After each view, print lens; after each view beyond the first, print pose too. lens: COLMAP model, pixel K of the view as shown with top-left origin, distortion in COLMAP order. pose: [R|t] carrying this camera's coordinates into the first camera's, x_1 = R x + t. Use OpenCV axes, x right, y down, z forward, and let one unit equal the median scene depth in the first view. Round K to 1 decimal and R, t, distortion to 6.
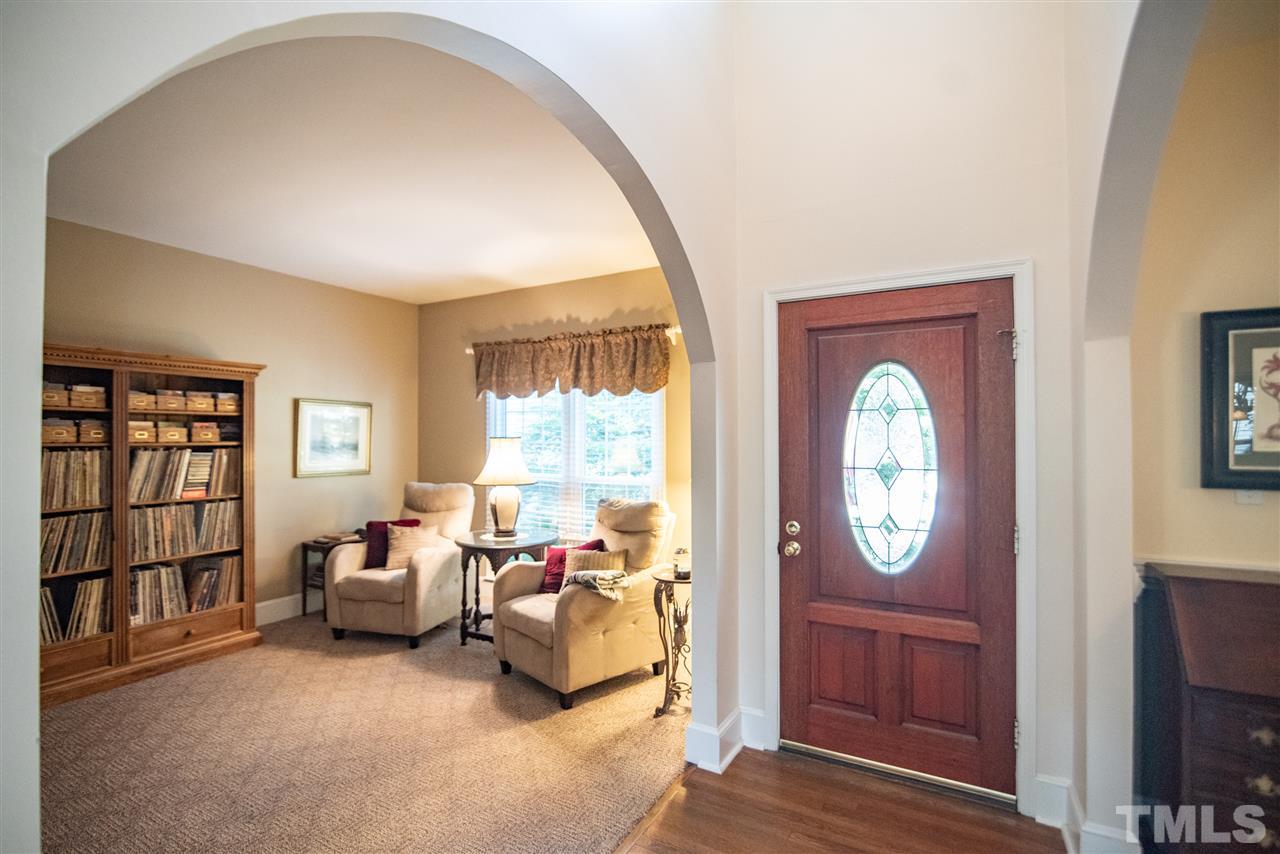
lens RADIAL K [[592.6, 0, 636.9], [0, 592.6, 430.4], [0, 0, 1]] dist [-0.002894, -0.000302]
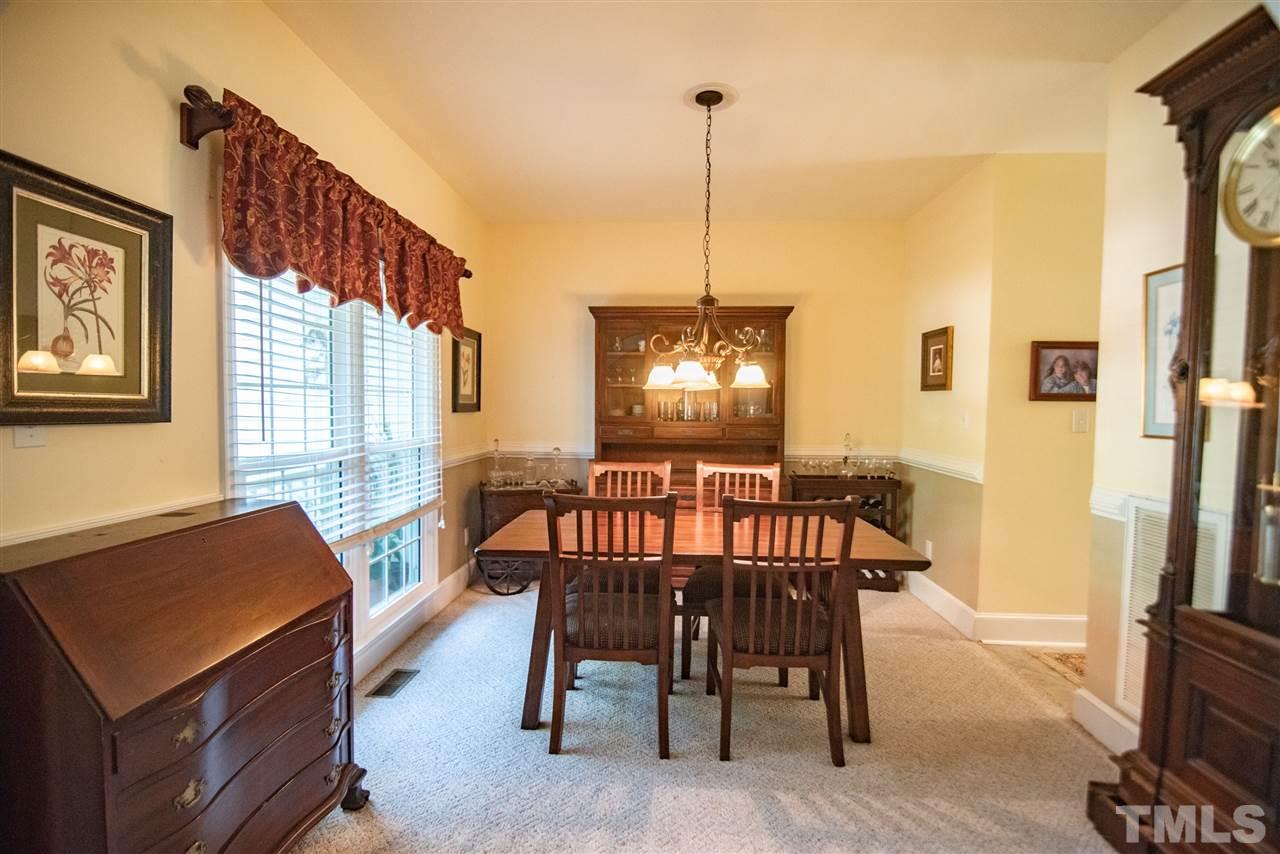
lens RADIAL K [[592.6, 0, 640.2], [0, 592.6, 427.0], [0, 0, 1]] dist [-0.002894, -0.000302]
pose [[-0.418385, -0.044833, 0.907163, 0.091801], [-0.021835, 0.998989, 0.039301, 0.060528], [-0.908007, -0.003365, -0.418941, 0.644246]]
